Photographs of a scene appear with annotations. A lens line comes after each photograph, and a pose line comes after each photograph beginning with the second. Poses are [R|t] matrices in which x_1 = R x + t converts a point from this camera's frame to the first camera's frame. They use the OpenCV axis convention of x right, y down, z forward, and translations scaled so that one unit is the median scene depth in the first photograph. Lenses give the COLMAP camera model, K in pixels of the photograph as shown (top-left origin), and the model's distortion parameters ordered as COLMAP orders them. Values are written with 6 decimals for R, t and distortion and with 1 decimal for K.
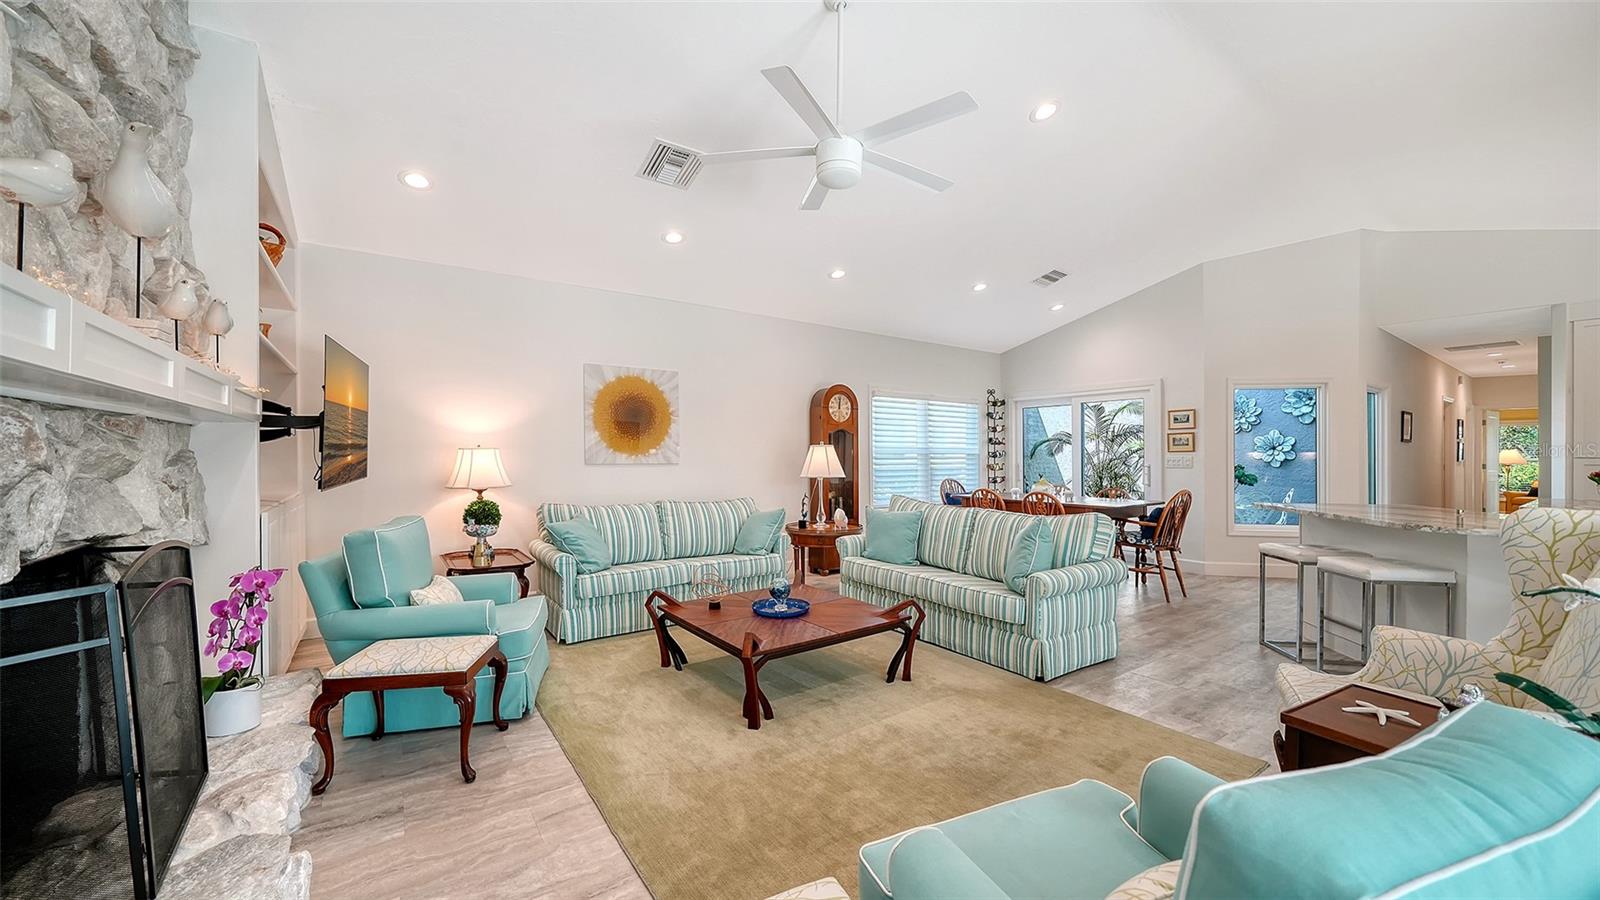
lens RADIAL K [[592.2, 0, 794.6], [0, 592.2, 448.9], [0, 0, 1]] dist [-0.007761, -0.000228]
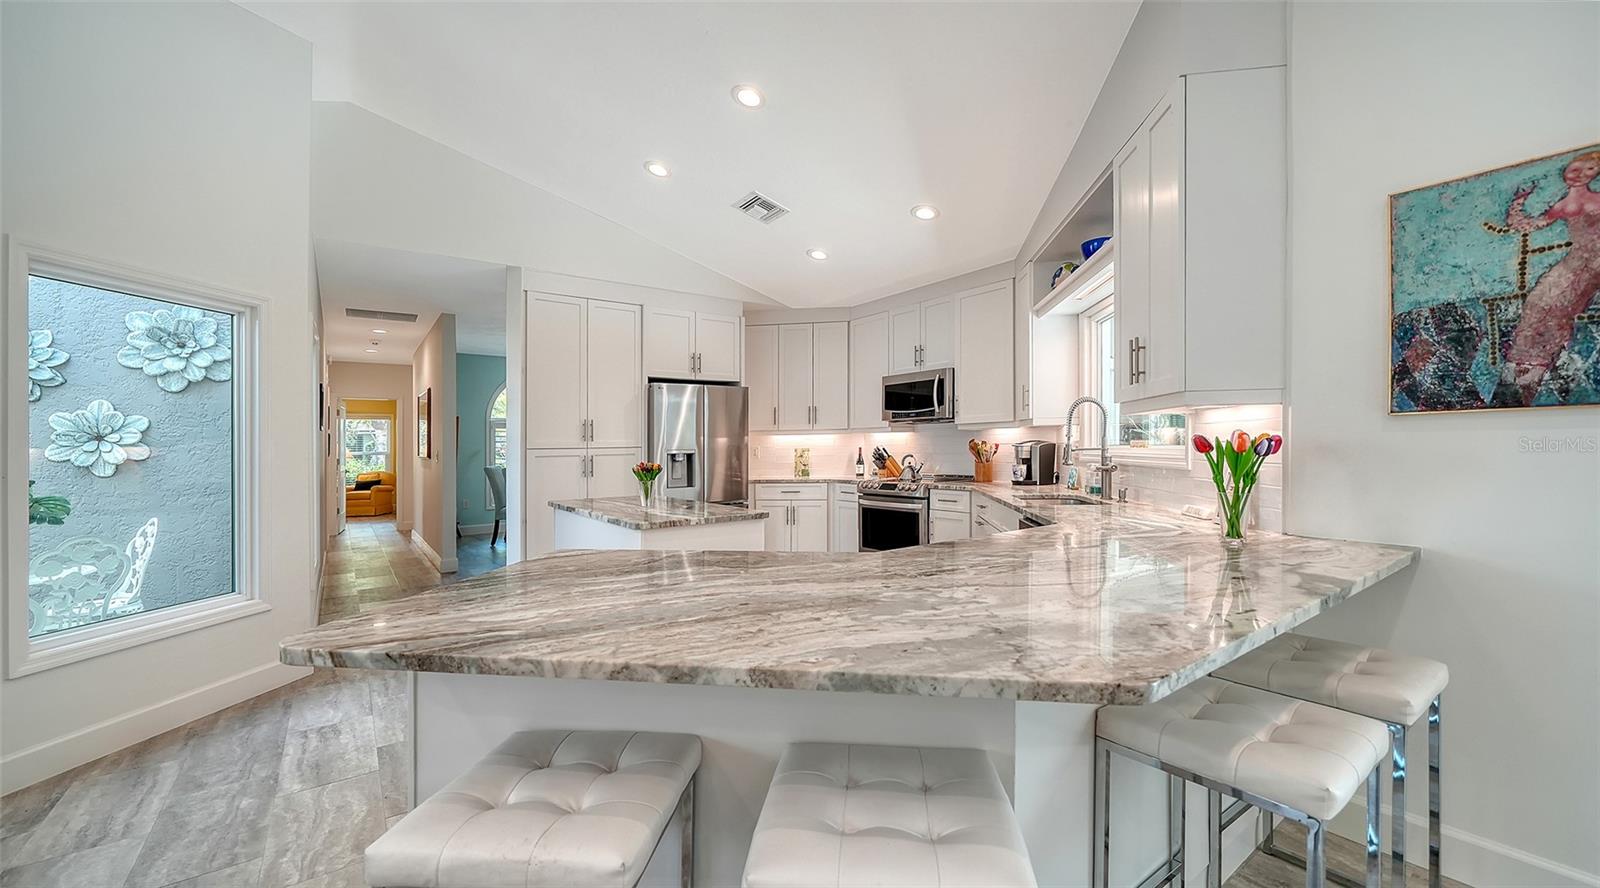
lens RADIAL K [[630.7, 0, 772.2], [0, 630.7, 442.7], [0, 0, 1]] dist [-0.000611, -0.000057]
pose [[-0.006823, 0.006949, 0.999953, 0.293826], [-0.002412, 0.999973, -0.006966, 0.005342], [-0.999974, -0.002459, -0.006806, 0.454675]]
